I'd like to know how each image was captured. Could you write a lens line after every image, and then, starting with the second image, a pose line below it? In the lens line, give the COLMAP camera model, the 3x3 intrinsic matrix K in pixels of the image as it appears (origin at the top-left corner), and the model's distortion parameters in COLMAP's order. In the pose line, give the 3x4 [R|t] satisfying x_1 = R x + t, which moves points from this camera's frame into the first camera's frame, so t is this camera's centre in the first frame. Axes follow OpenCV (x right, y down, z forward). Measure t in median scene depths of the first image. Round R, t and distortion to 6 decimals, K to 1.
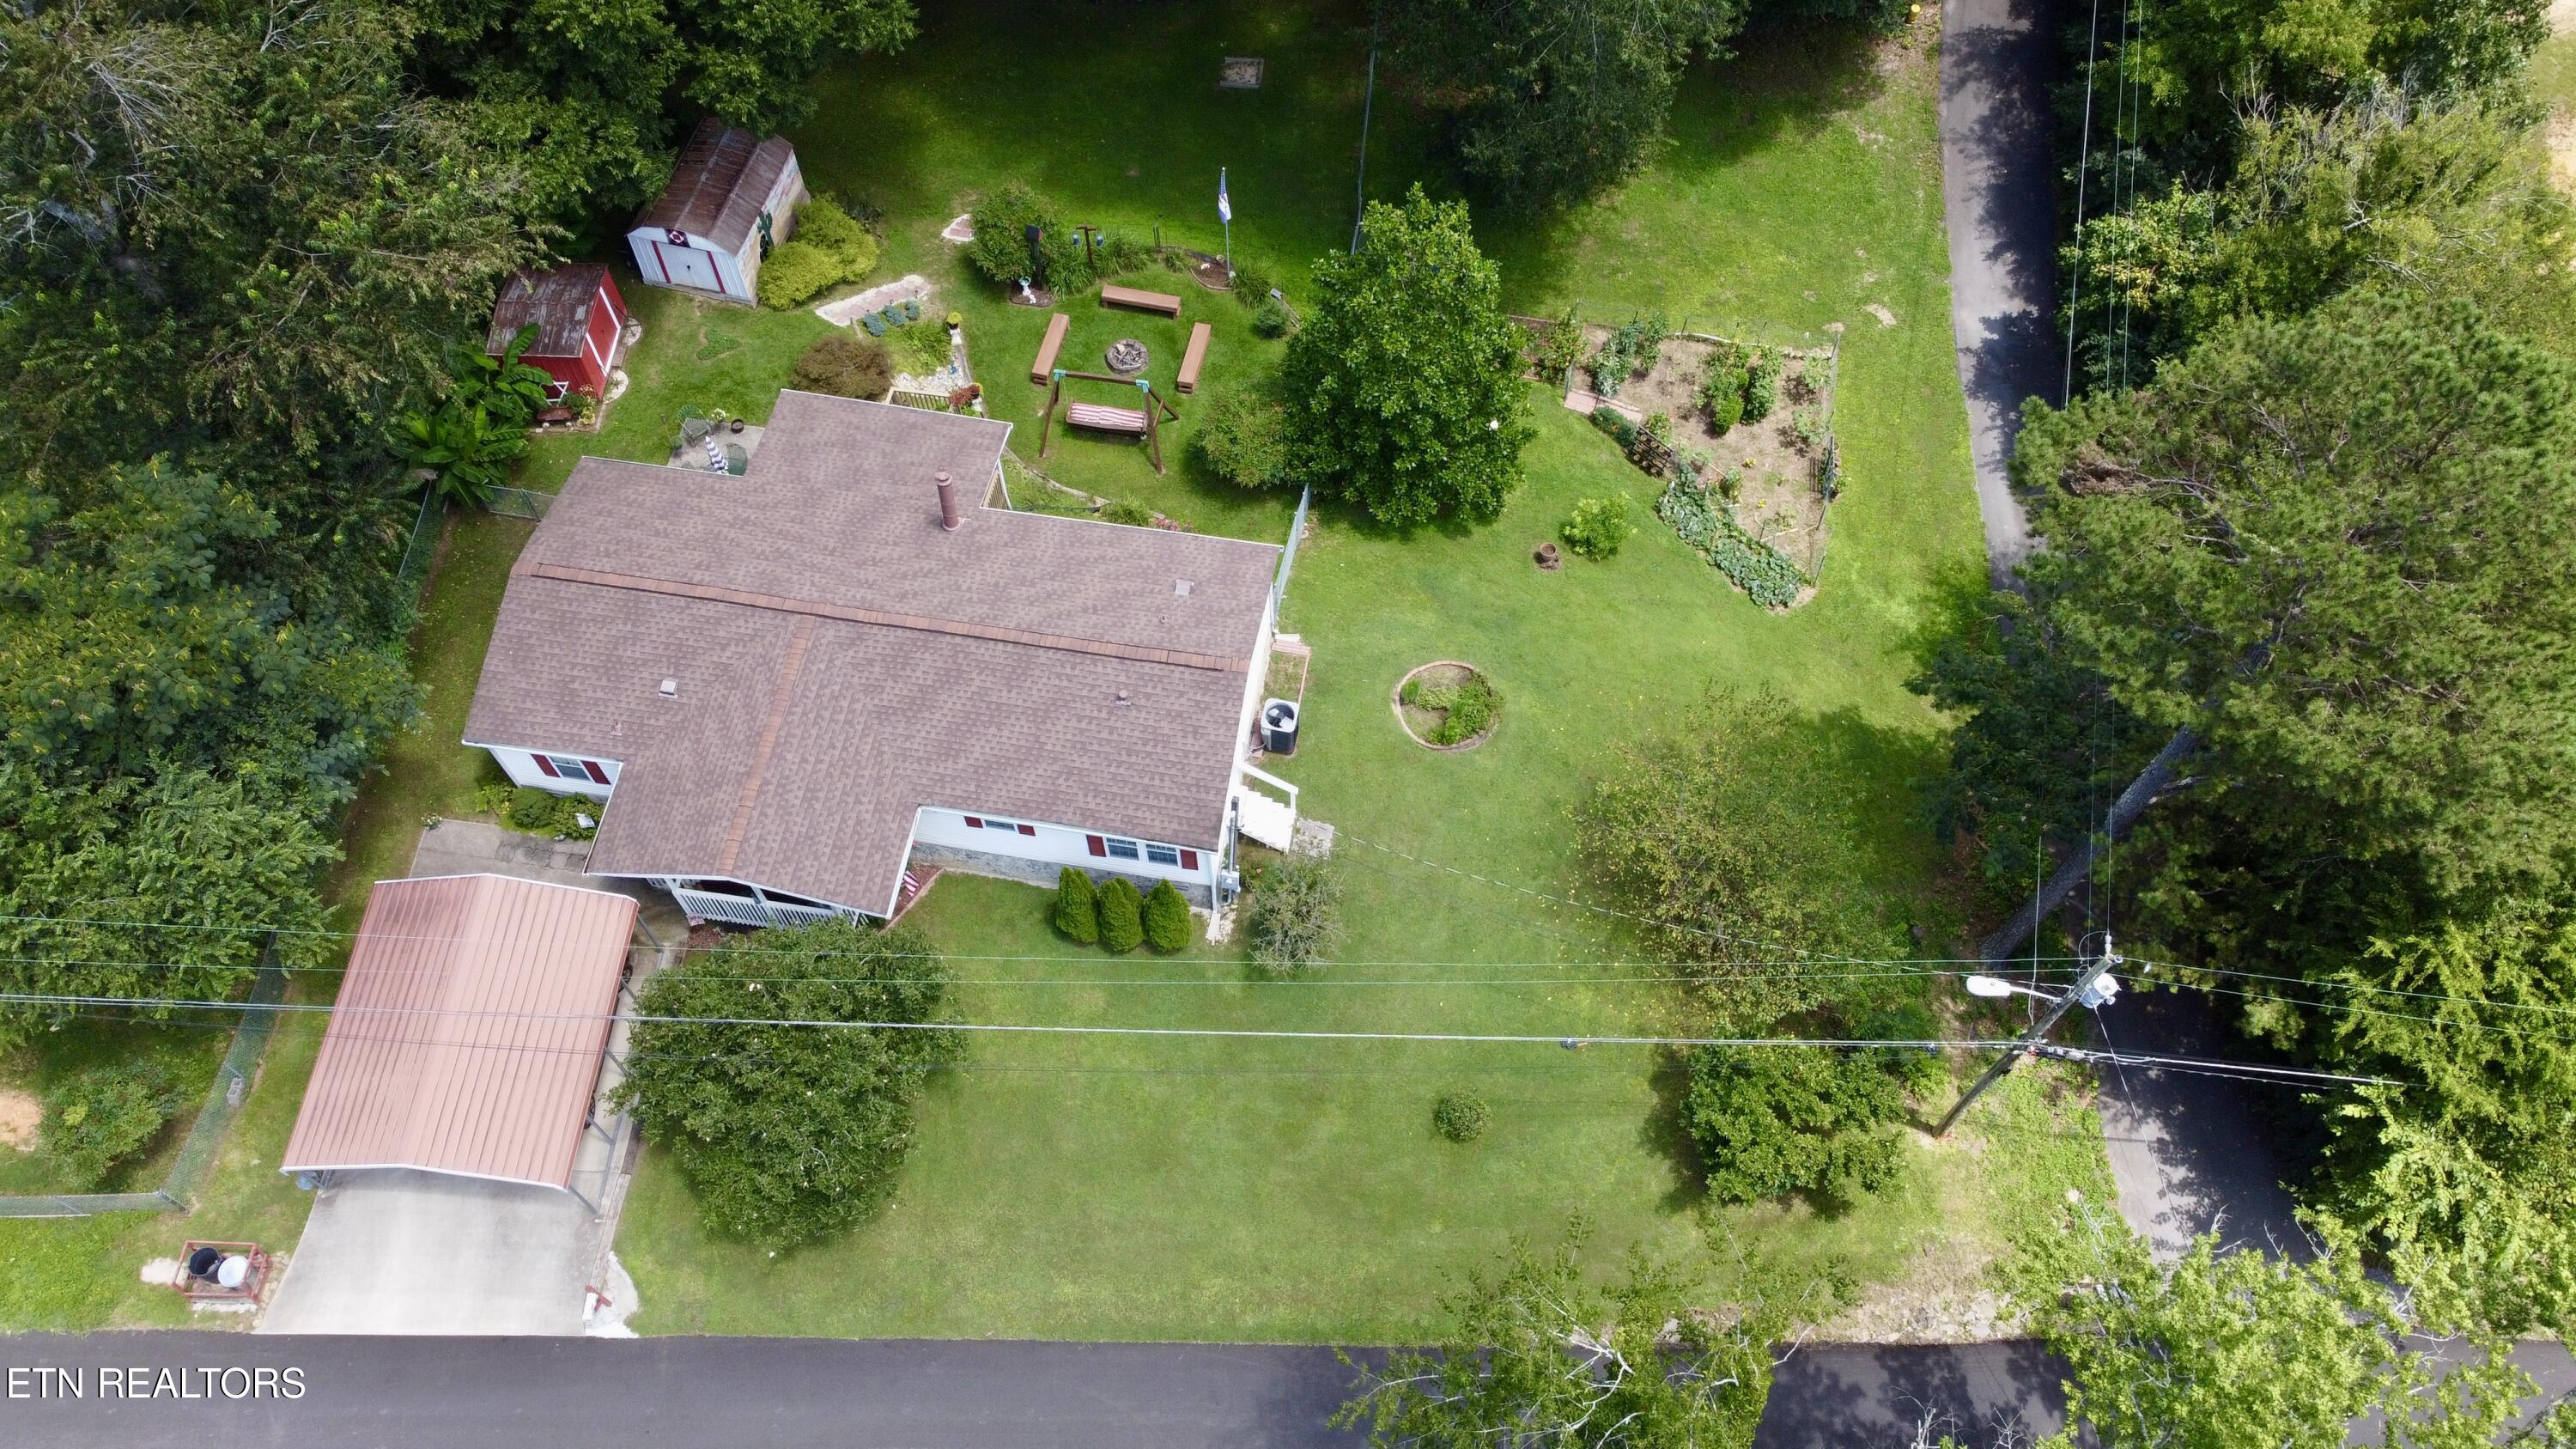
lens RADIAL K [[1966.6, 0, 1288.0], [0, 1966.6, 724.5], [0, 0, 1]] dist [-0.036695, 0.001974]
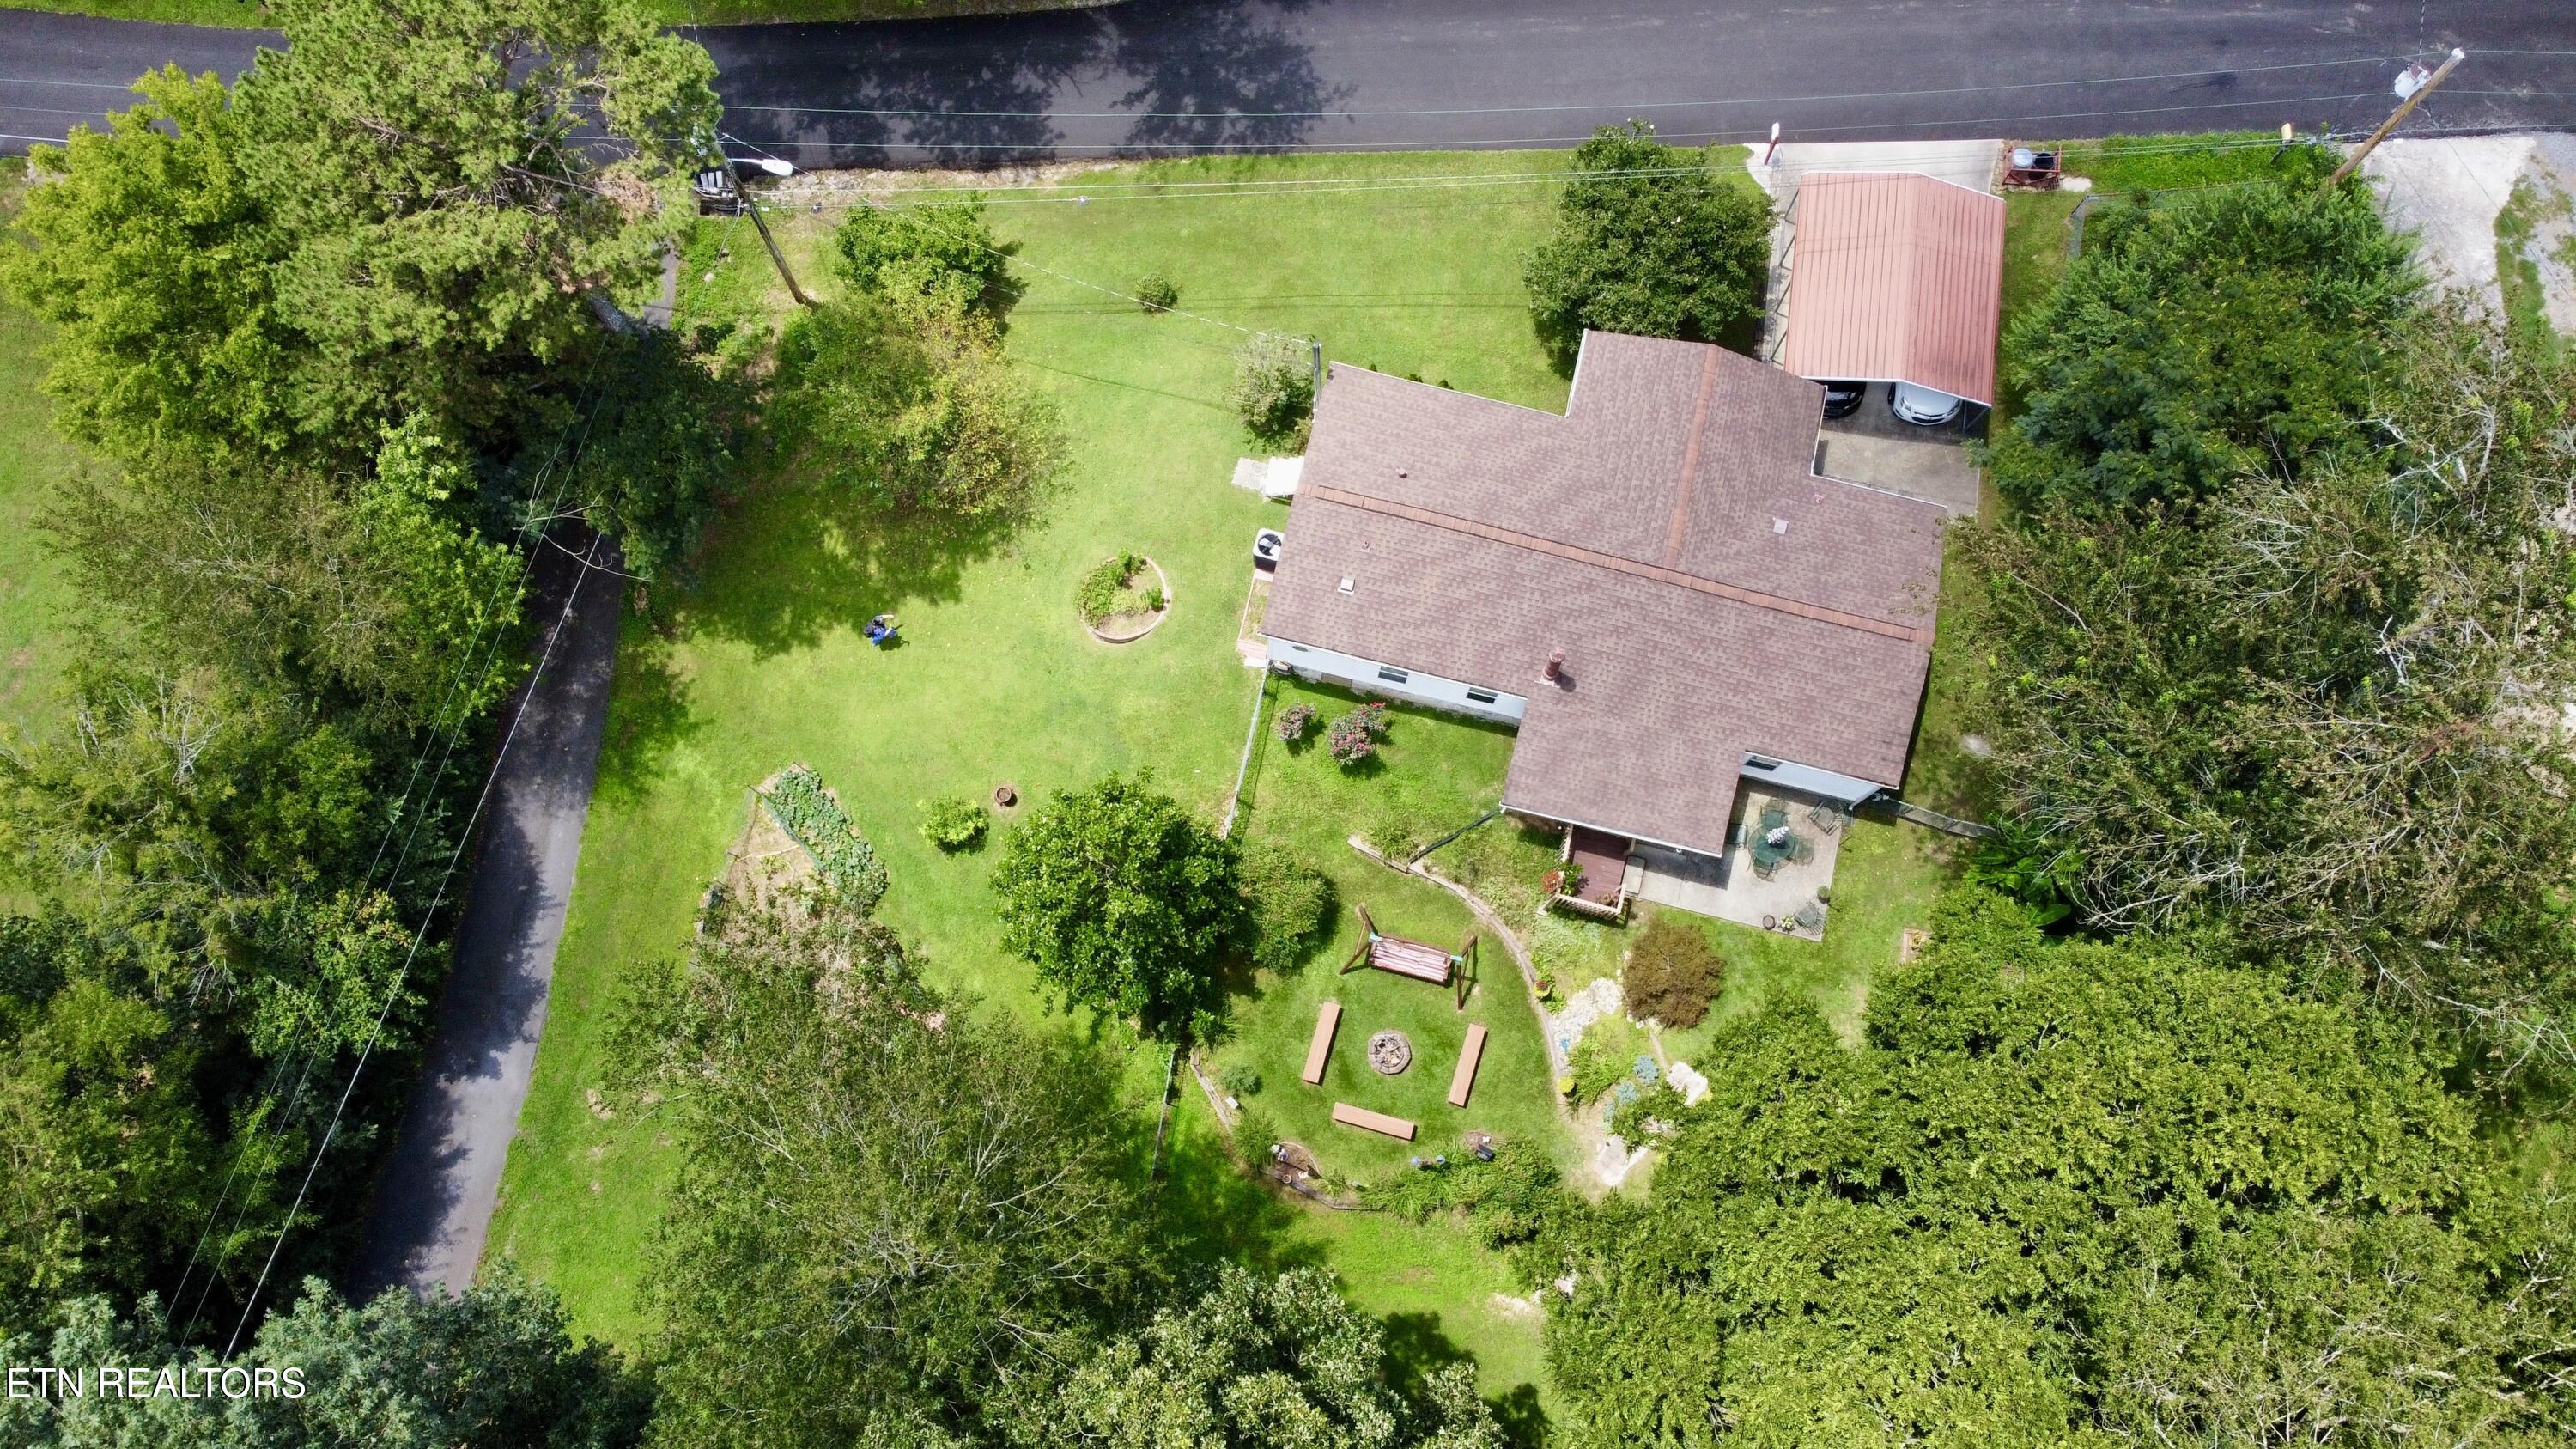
lens RADIAL K [[1966.6, 0, 1288.0], [0, 1966.6, 724.5], [0, 0, 1]] dist [-0.036695, 0.001974]
pose [[-0.997093, -0.075198, 0.012301, -0.031984], [0.063370, -0.728721, 0.681872, -0.756220], [-0.042311, 0.680669, 0.731368, 0.175042]]
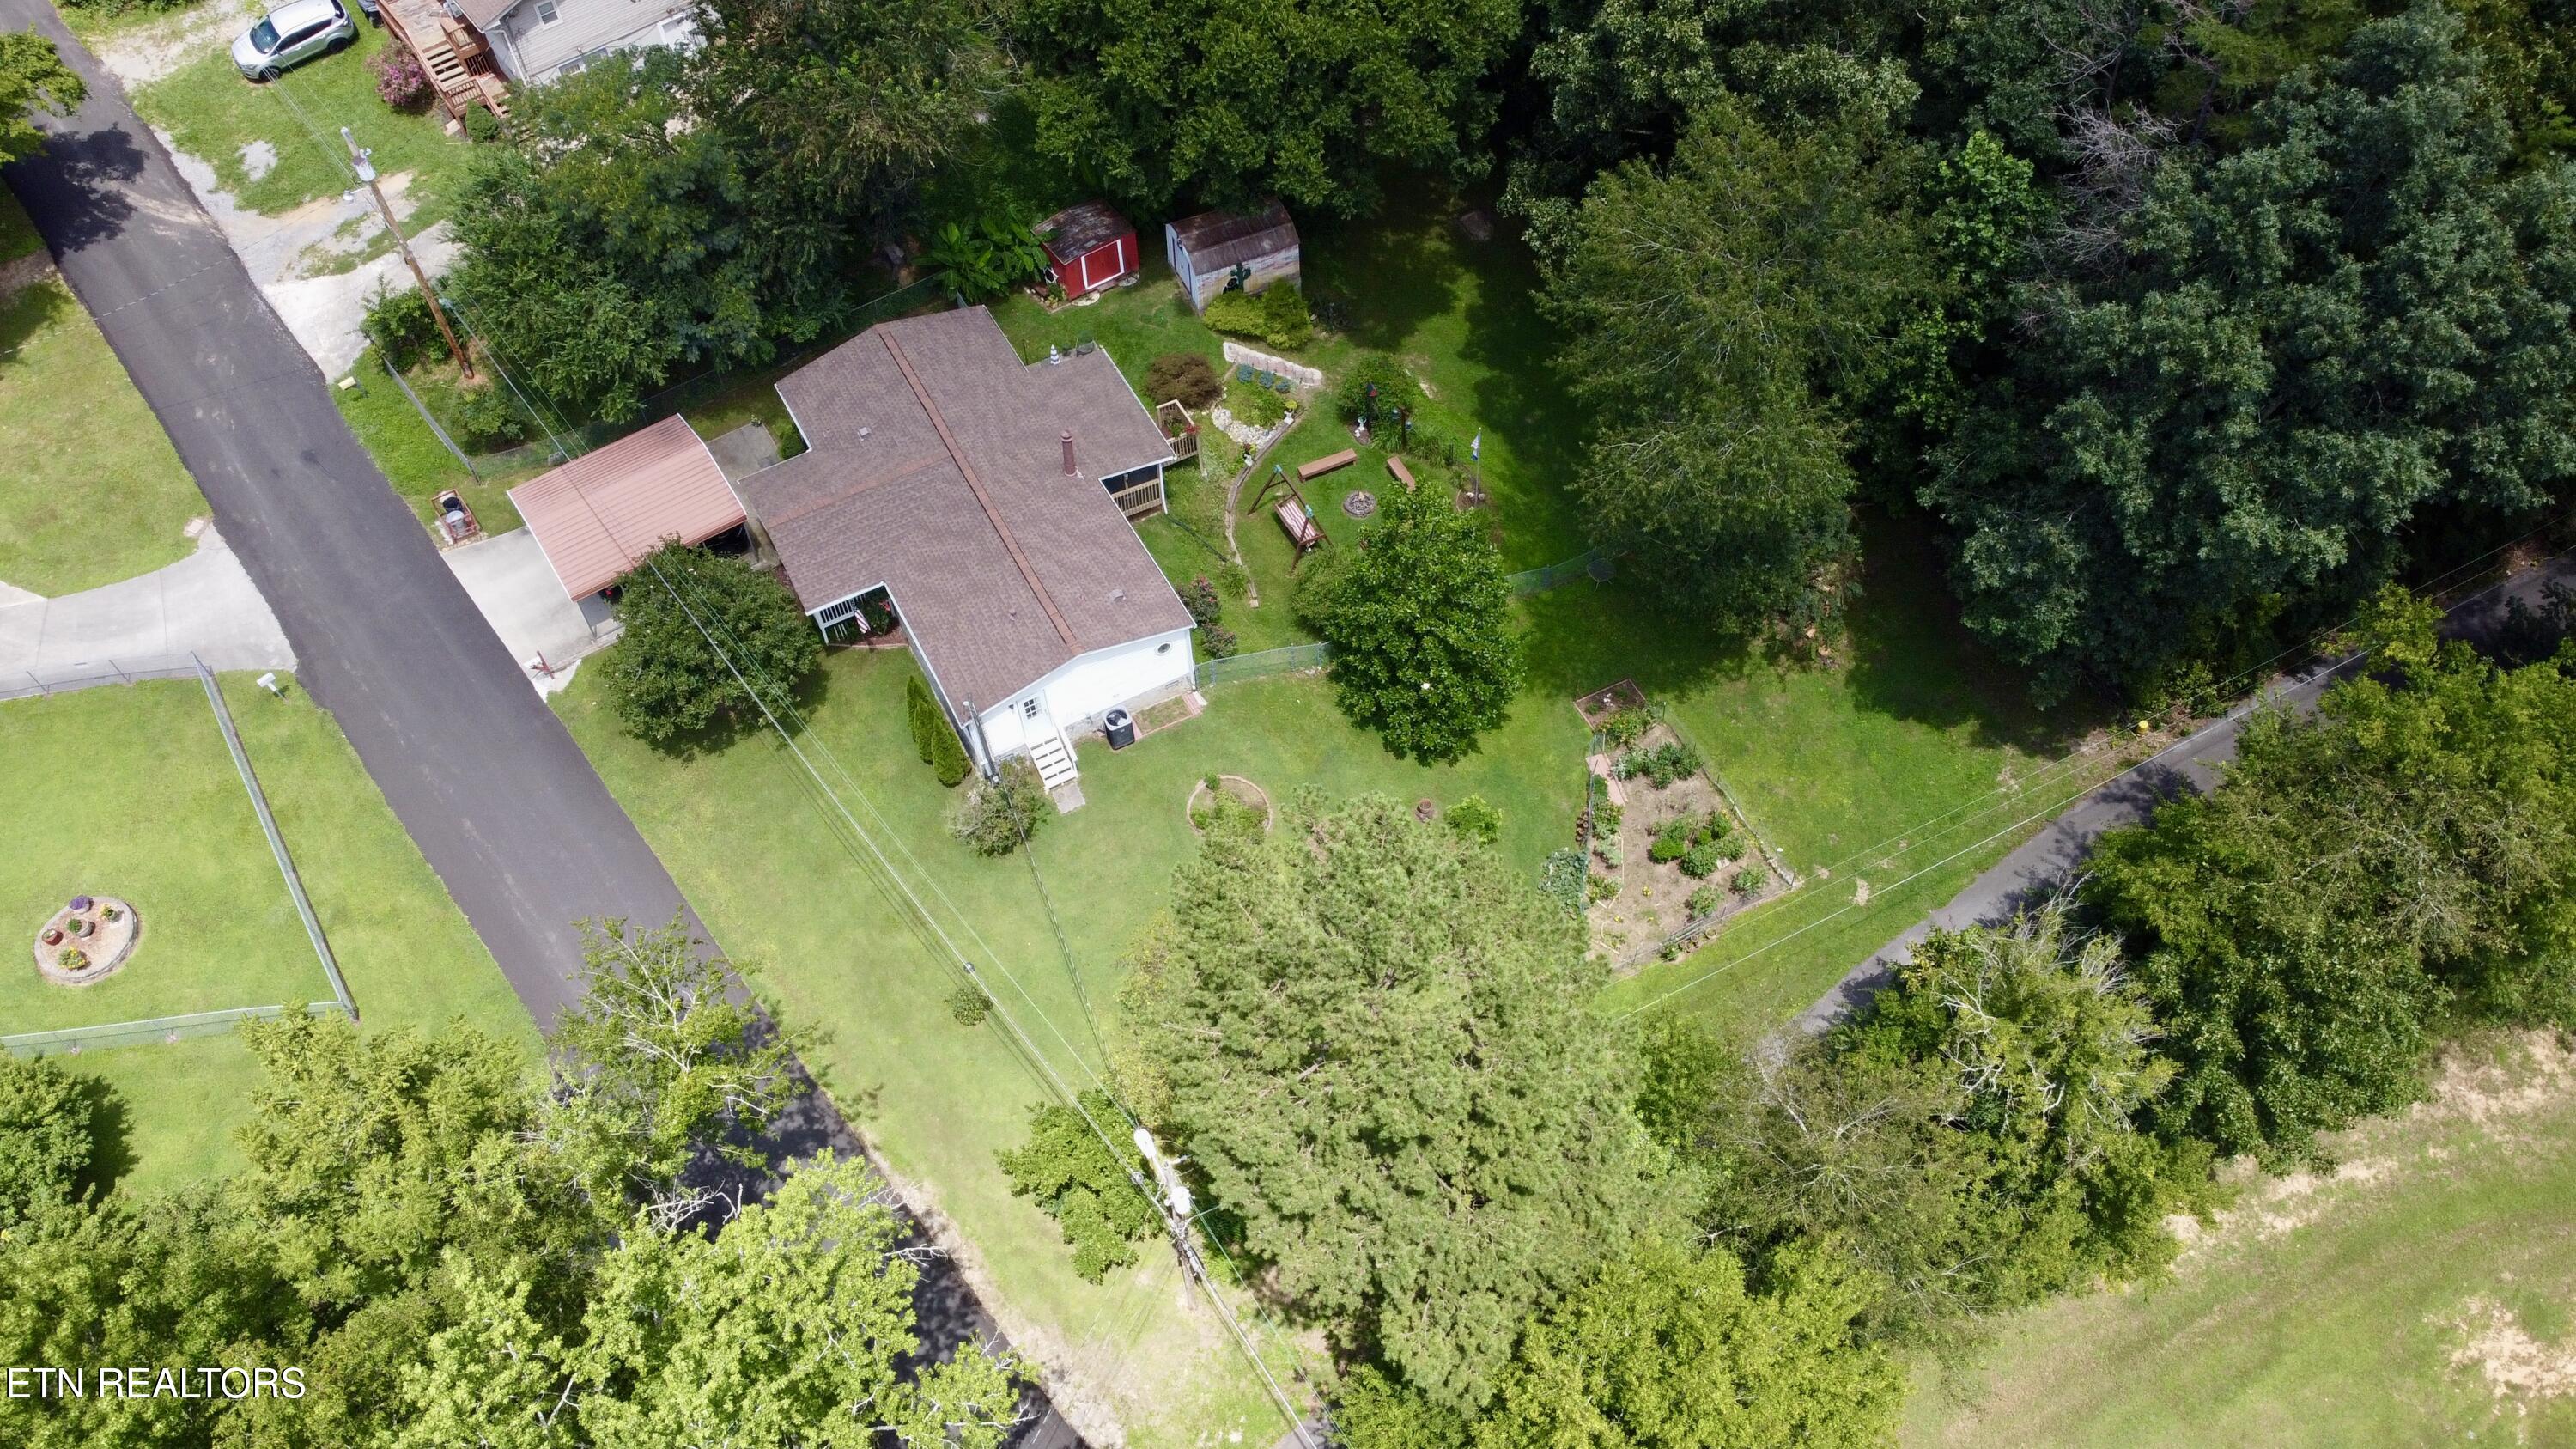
lens RADIAL K [[1966.6, 0, 1288.0], [0, 1966.6, 724.5], [0, 0, 1]] dist [-0.036695, 0.001974]
pose [[0.613804, 0.634253, -0.470073, 0.603170], [-0.674689, 0.730622, 0.104819, -0.189495], [0.409927, 0.252815, 0.876382, -0.119635]]
